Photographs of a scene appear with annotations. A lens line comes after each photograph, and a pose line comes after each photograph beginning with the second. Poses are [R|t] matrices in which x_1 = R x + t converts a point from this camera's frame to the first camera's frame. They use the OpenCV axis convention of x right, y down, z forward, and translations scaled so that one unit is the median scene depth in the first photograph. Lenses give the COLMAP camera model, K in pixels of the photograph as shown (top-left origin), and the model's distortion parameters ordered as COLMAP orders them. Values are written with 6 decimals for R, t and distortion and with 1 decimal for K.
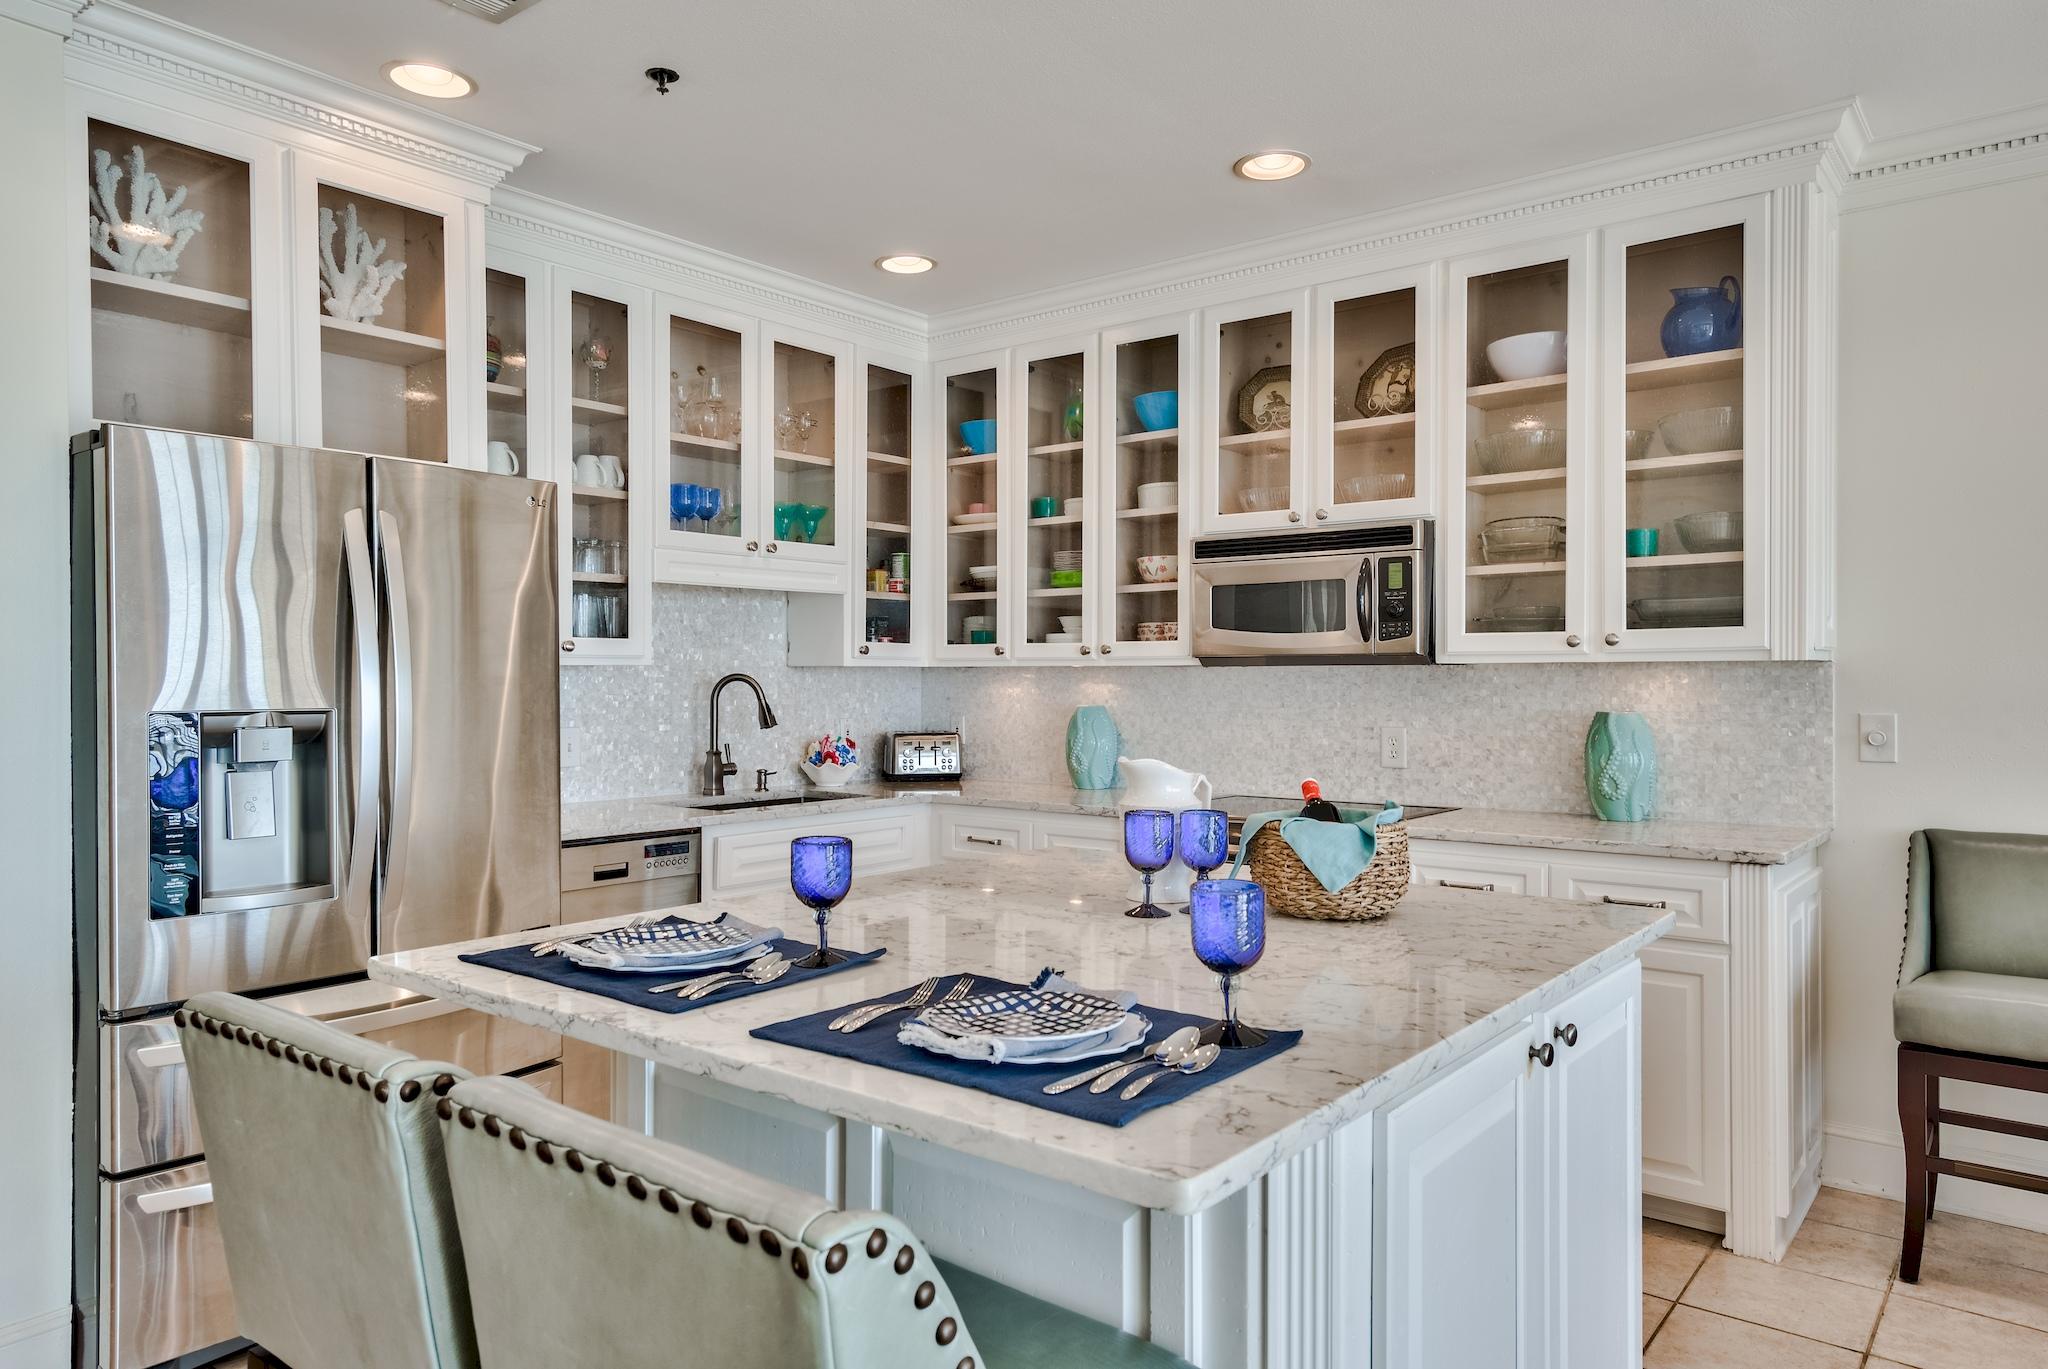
lens RADIAL K [[1315.6, 0, 1024.0], [0, 1315.6, 684.5], [0, 0, 1]] dist [0.011098, 0.000902]
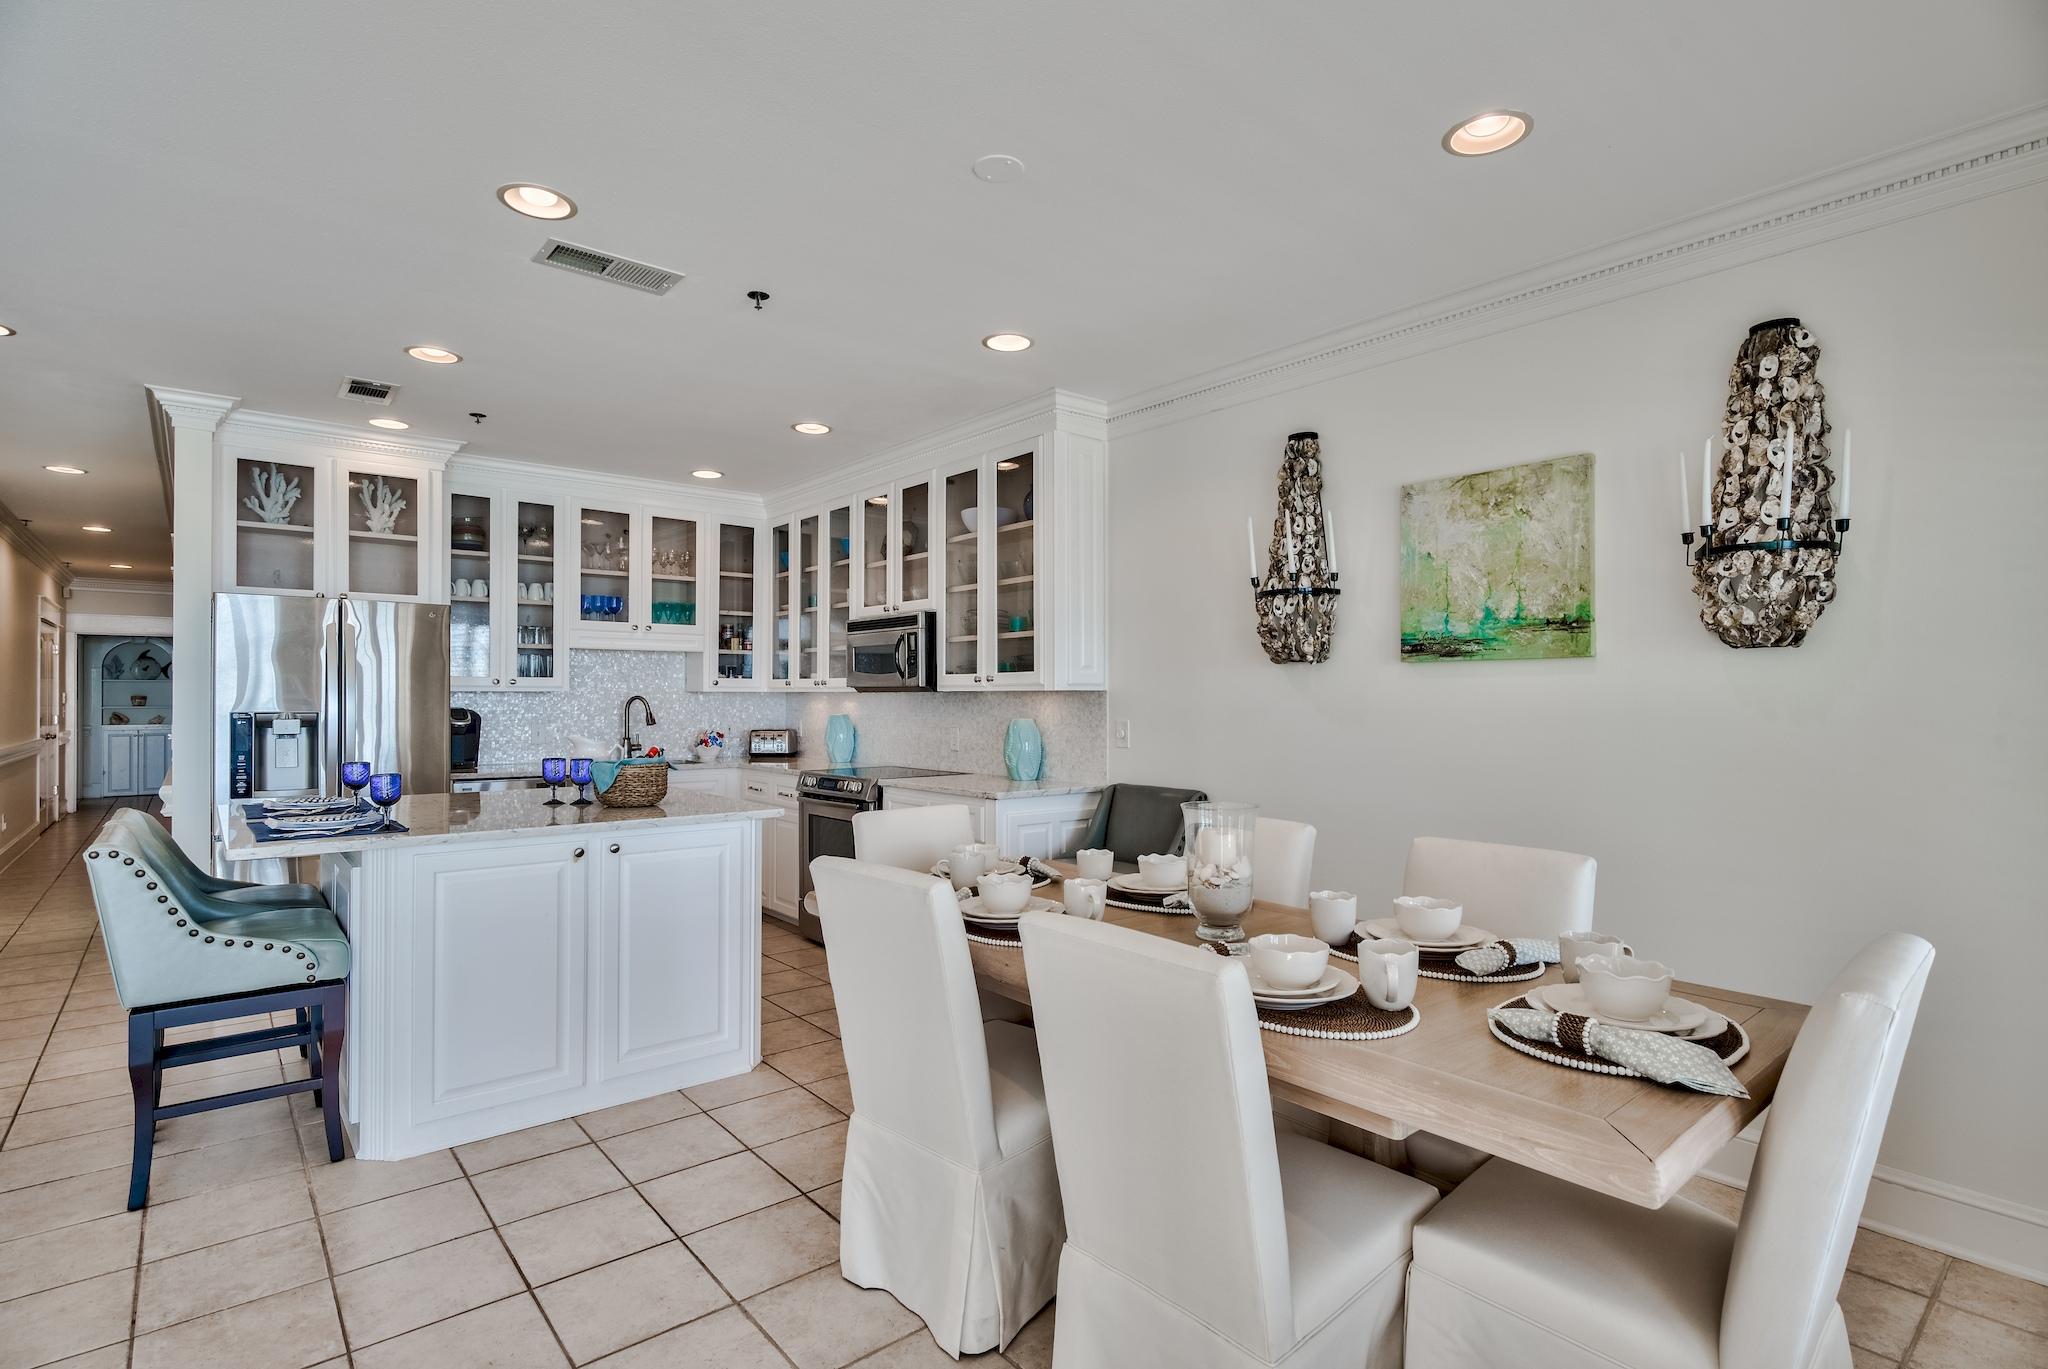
lens RADIAL K [[994.0, 0, 1023.7], [0, 994.0, 686.9], [0, 0, 1]] dist [-0.003505, -0.001165]
pose [[0.978766, 0.000579, -0.204978, 0.631802], [-0.003873, 0.999870, -0.015669, -0.001007], [0.204942, 0.016130, 0.978641, -0.266200]]
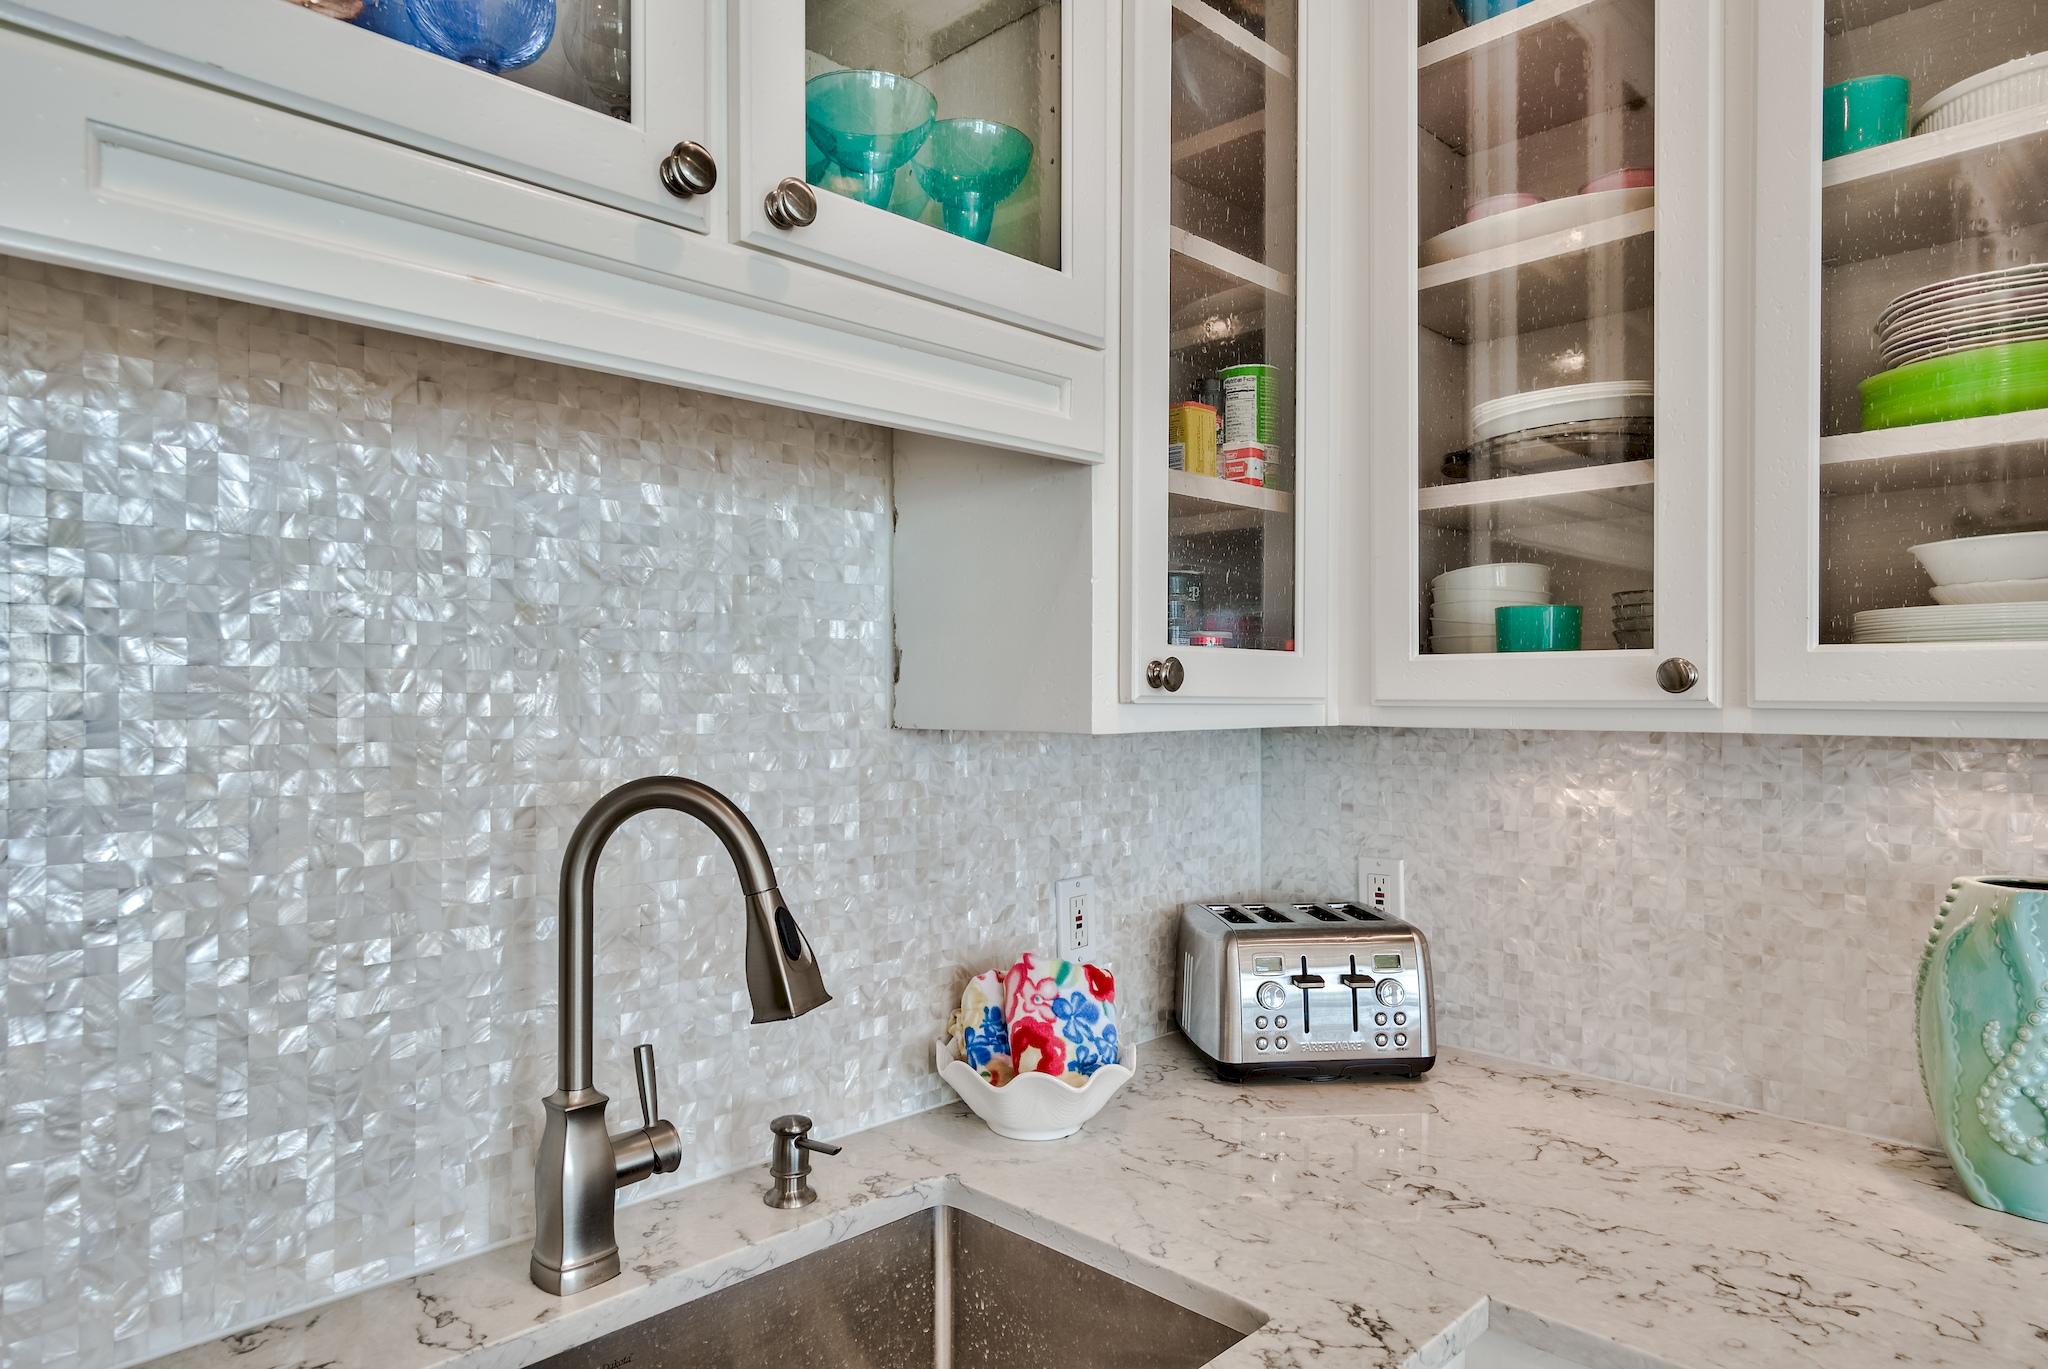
lens RADIAL K [[1231.3, 0, 1018.7], [0, 1231.3, 694.0], [0, 0, 1]] dist [0.018839, -0.001097]
pose [[0.992998, -0.003131, -0.118094, -0.135224], [0.002482, 0.999981, -0.005643, -0.023082], [0.118109, 0.005310, 0.992986, 0.831250]]
